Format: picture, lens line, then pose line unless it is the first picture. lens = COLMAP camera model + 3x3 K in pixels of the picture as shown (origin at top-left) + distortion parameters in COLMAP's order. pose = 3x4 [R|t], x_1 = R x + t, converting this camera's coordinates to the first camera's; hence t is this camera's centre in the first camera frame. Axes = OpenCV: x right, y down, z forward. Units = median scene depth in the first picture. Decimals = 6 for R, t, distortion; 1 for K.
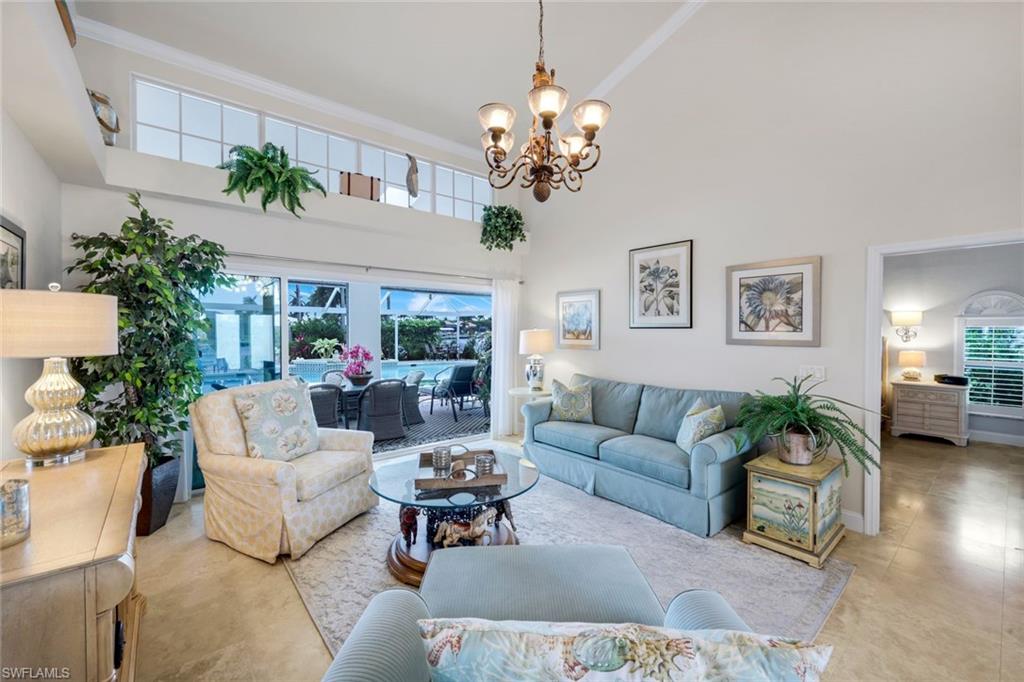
lens RADIAL K [[421.6, 0, 511.5], [0, 421.6, 337.1], [0, 0, 1]] dist [0.008904, 0.000627]
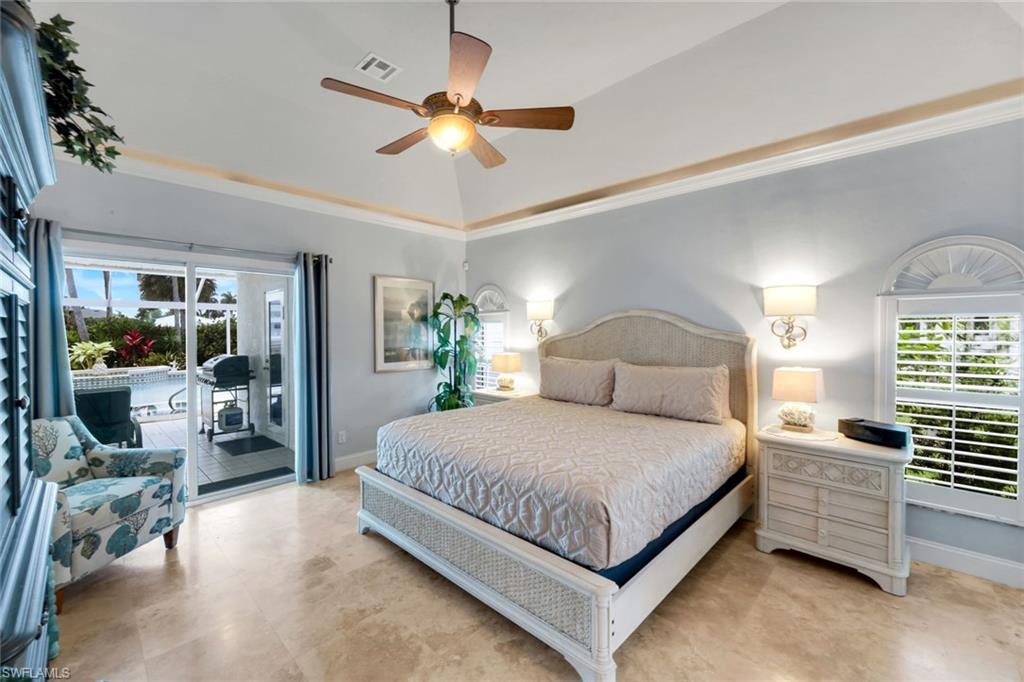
lens RADIAL K [[421.6, 0, 507.4], [0, 421.6, 338.2], [0, 0, 1]] dist [0.008904, 0.000627]
pose [[0.993511, -0.003562, 0.113681, 0.578742], [0.003525, 0.999994, 0.000529, -0.001758], [-0.113682, -0.000125, 0.993517, 0.577385]]
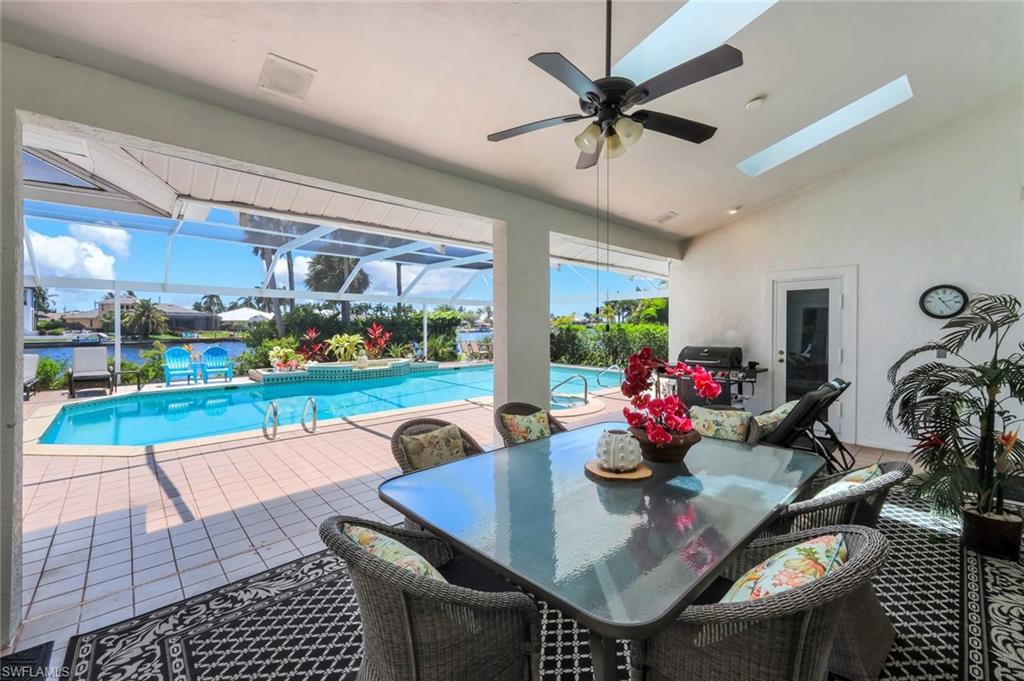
lens RADIAL K [[419.7, 0, 514.9], [0, 419.7, 325.6], [0, 0, 1]] dist [0.001908, 0.000169]
pose [[0.997534, -0.000470, 0.070186, -0.592142], [0.001634, 0.999862, -0.016534, 0.000646], [-0.070169, 0.016608, 0.997397, 0.696523]]
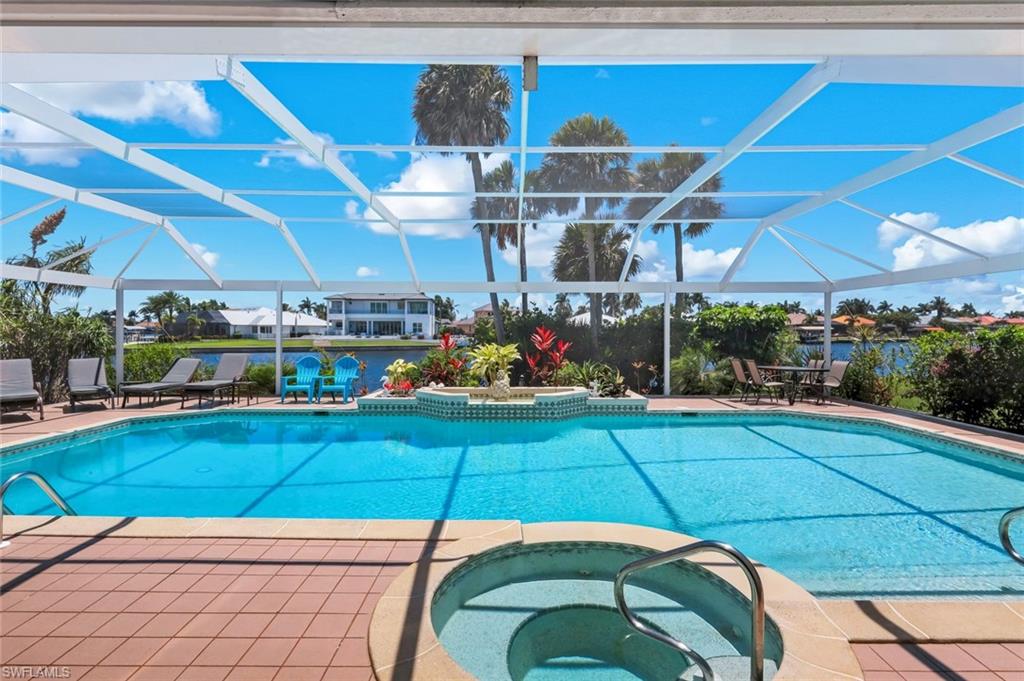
lens RADIAL K [[530.6, 0, 513.2], [0, 530.6, 339.7], [0, 0, 1]] dist [0.000126, 0.001505]
pose [[0.776926, 0.010380, -0.629506, -0.165370], [-0.011433, 0.999932, 0.002377, -0.007934], [0.629488, 0.005350, 0.776992, 1.697667]]
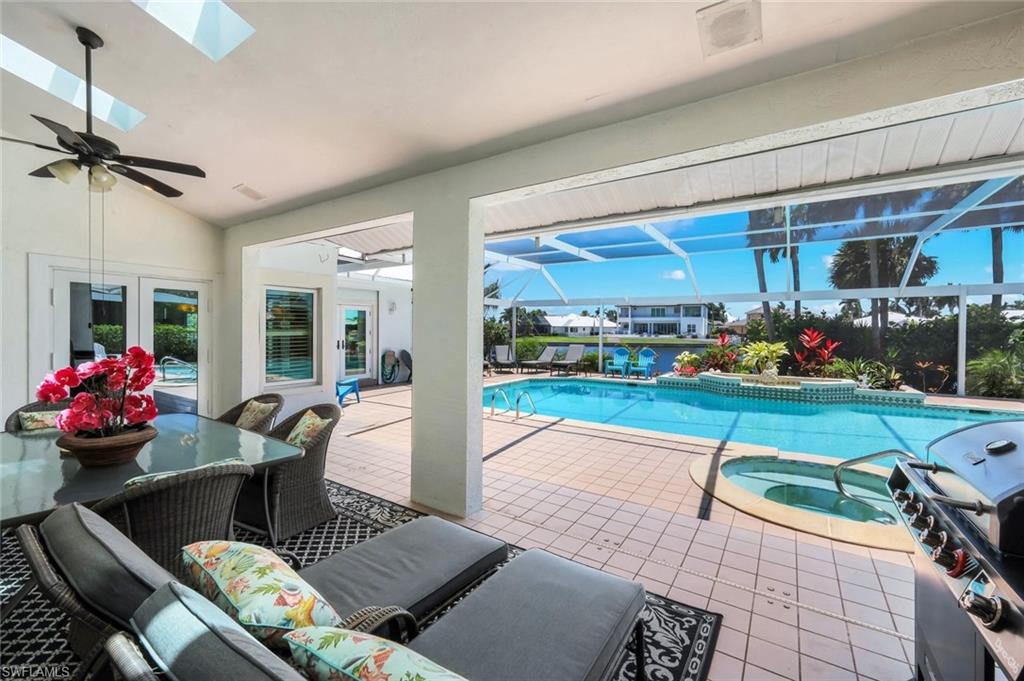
lens RADIAL K [[419.7, 0, 507.7], [0, 419.7, 333.9], [0, 0, 1]] dist [0.001908, 0.000169]
pose [[0.295305, 0.009290, -0.955358, 0.083450], [-0.022138, 0.999751, 0.002879, -0.004235], [0.955147, 0.020299, 0.295437, 1.431807]]
